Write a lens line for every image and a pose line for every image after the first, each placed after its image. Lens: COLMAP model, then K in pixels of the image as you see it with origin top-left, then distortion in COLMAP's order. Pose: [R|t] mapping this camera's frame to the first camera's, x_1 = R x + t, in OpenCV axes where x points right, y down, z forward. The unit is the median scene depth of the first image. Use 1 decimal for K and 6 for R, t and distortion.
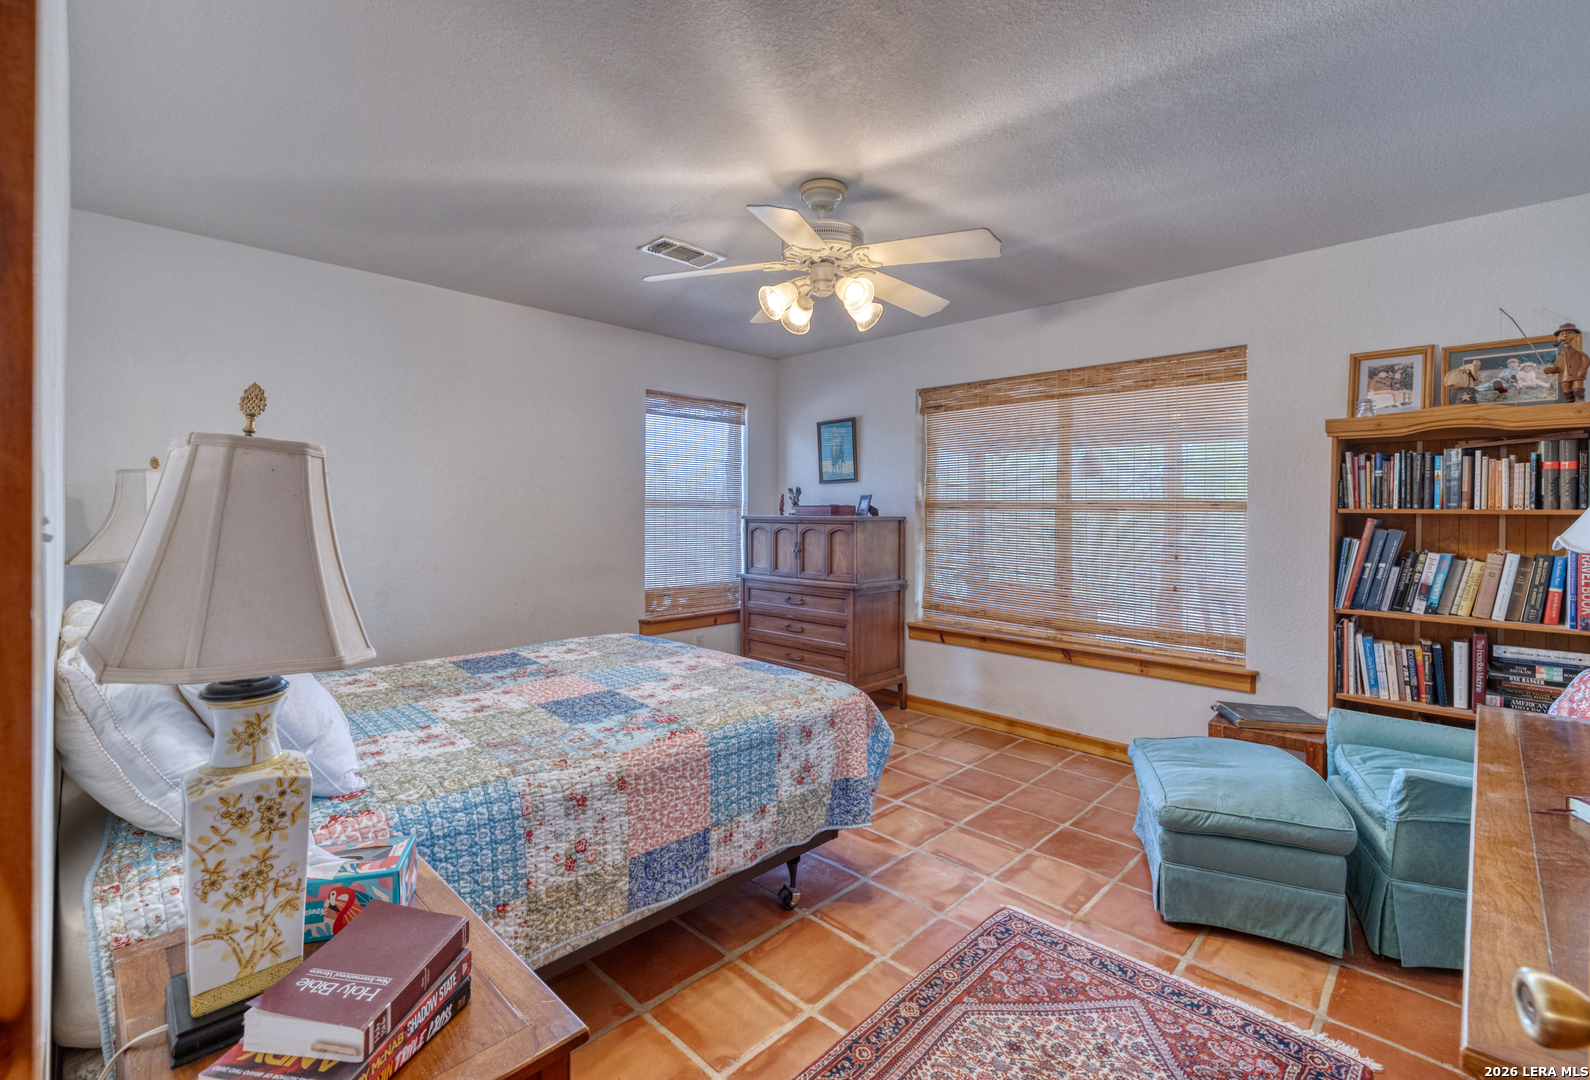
lens RADIAL K [[704.6, 0, 795.0], [0, 704.6, 540.0], [0, 0, 1]] dist [0.000050, -0.000001]
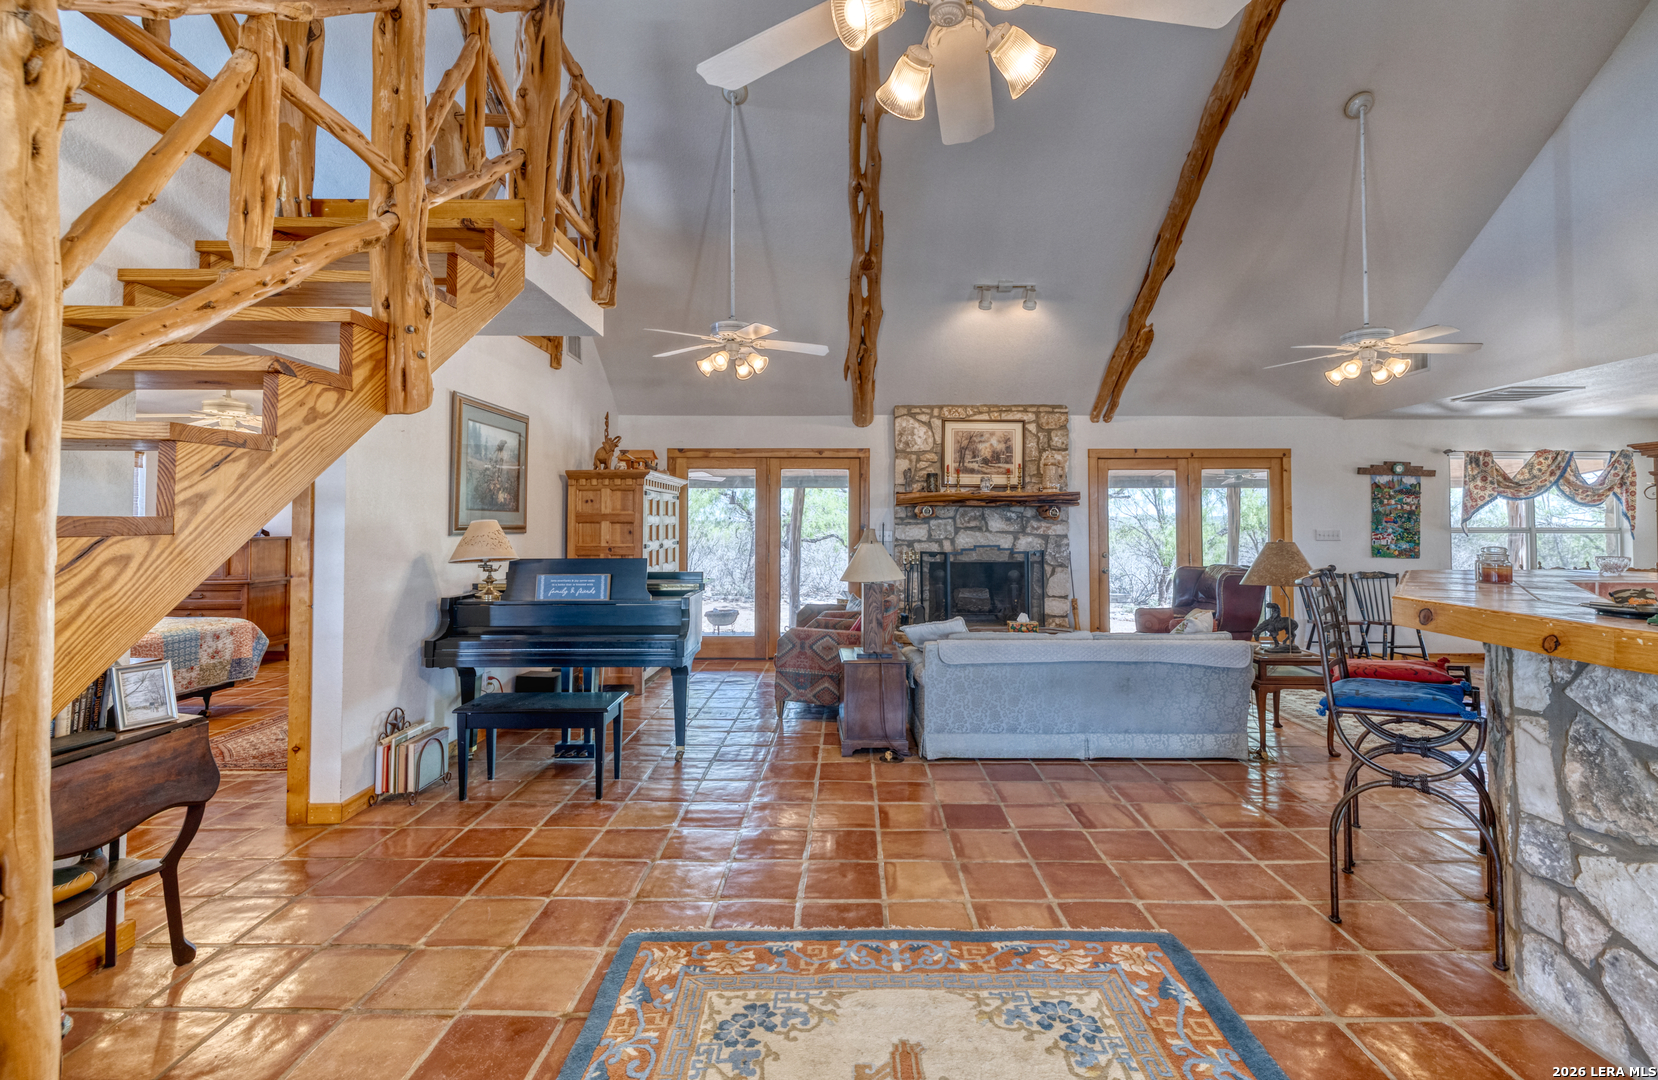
lens RADIAL K [[727.1, 0, 849.7], [0, 727.1, 505.1], [0, 0, 1]] dist [-0.000874, -0.000076]
pose [[0.721474, 0.012243, 0.692334, -0.072400], [0.033470, 0.998058, -0.052527, 0.025575], [-0.691633, 0.061070, 0.719663, -1.104961]]
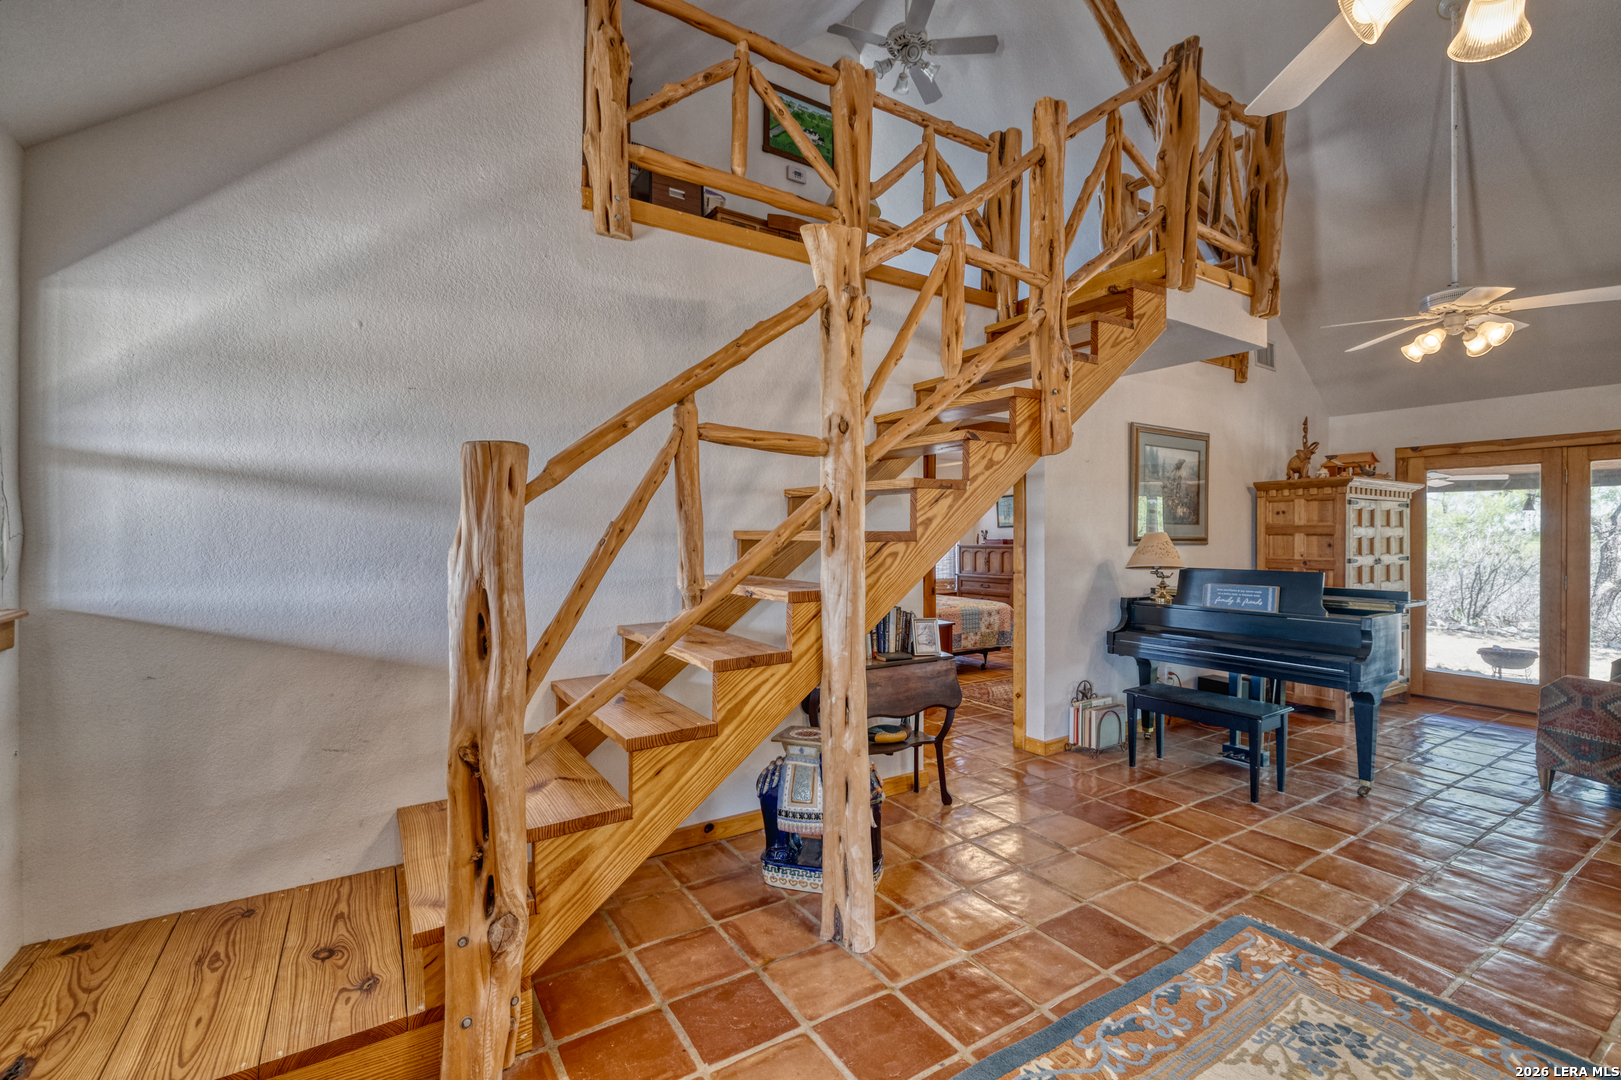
lens RADIAL K [[700.1, 0, 810.5], [0, 700.1, 540.0], [0, 0, 1]] dist [-0.001752, 0.000004]
pose [[0.971559, -0.001962, -0.236790, -0.011567], [-0.006646, 0.999346, -0.035548, 0.031079], [0.236705, 0.036110, 0.970910, -1.226479]]
